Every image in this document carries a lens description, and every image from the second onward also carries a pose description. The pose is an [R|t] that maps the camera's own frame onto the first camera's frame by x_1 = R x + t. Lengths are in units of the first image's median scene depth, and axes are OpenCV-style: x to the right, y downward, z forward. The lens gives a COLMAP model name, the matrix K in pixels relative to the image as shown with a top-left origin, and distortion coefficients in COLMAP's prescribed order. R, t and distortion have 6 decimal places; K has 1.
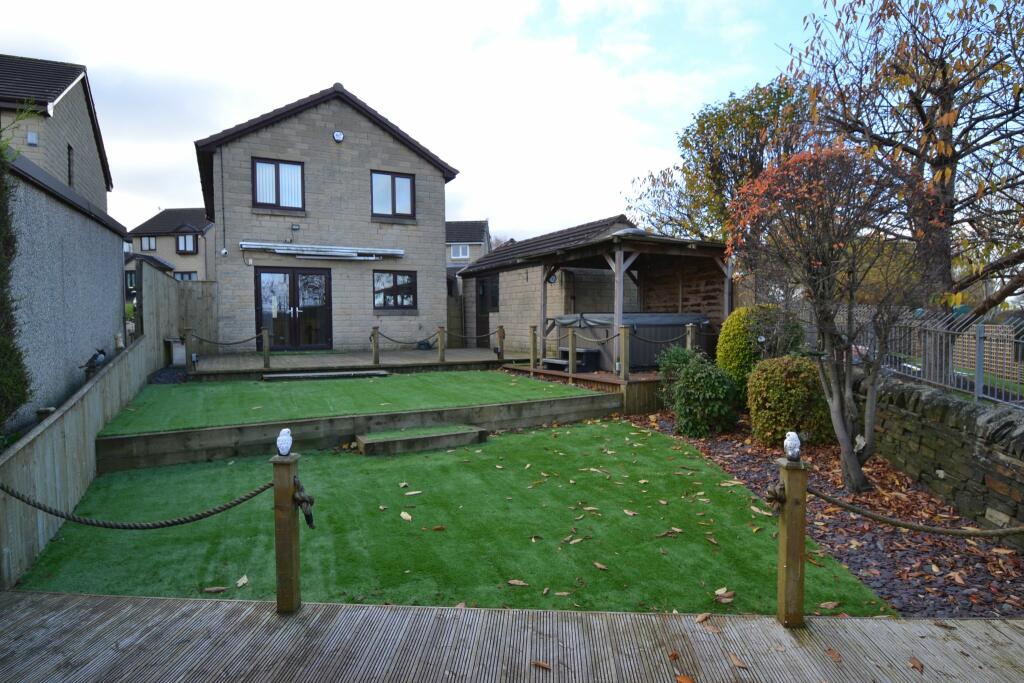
lens RADIAL K [[571.8, 0, 504.8], [0, 571.8, 340.9], [0, 0, 1]] dist [-0.016098, 0.002335]
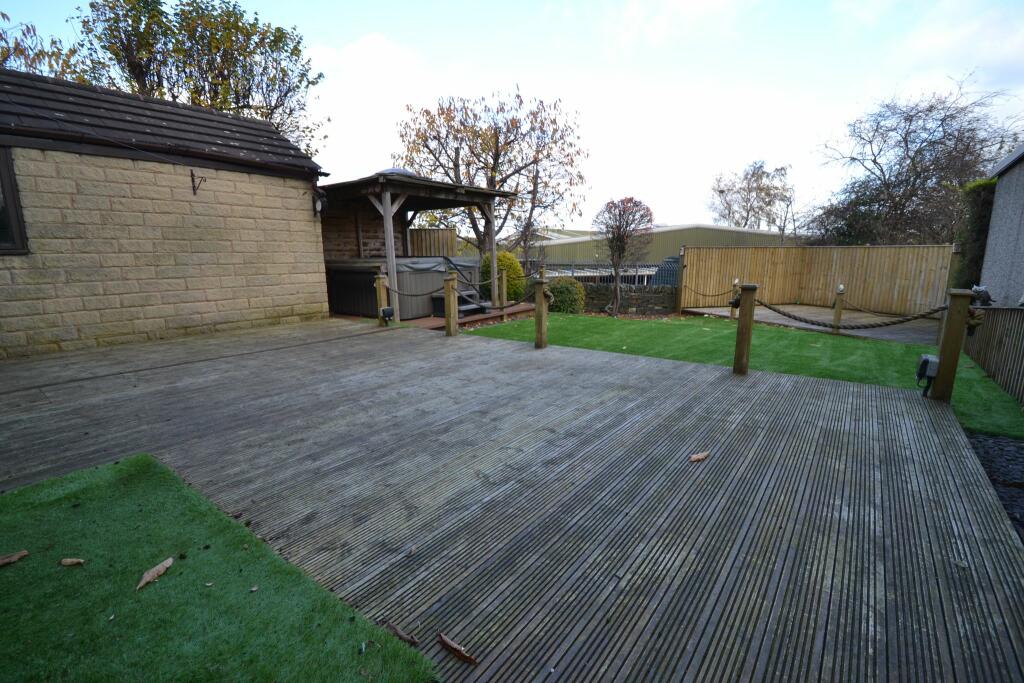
lens RADIAL K [[456.4, 0, 508.4], [0, 456.4, 343.1], [0, 0, 1]] dist [0.004879, -0.008567]
pose [[-0.445767, -0.161355, 0.880487, -0.479585], [0.048484, 0.977824, 0.203739, -0.044553], [-0.893835, 0.133510, -0.428058, 0.968304]]
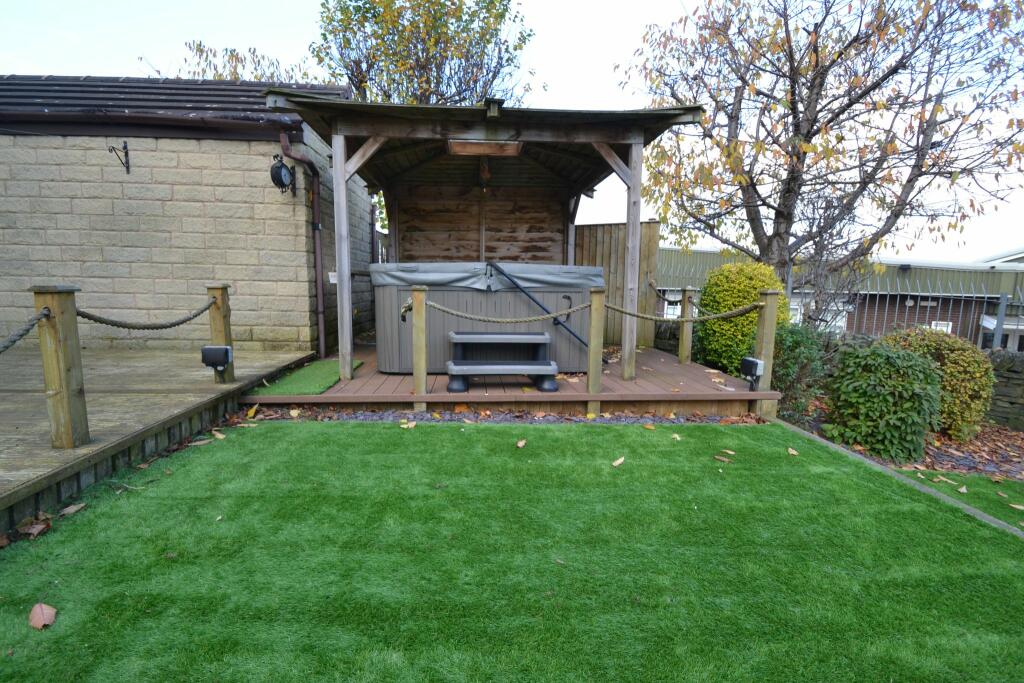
lens RADIAL K [[456.4, 0, 504.7], [0, 456.4, 345.7], [0, 0, 1]] dist [0.004879, -0.008567]
pose [[0.382538, -0.116019, 0.916626, -0.171407], [0.015001, 0.992734, 0.119392, -0.017948], [-0.923818, -0.031921, 0.381499, 0.647626]]
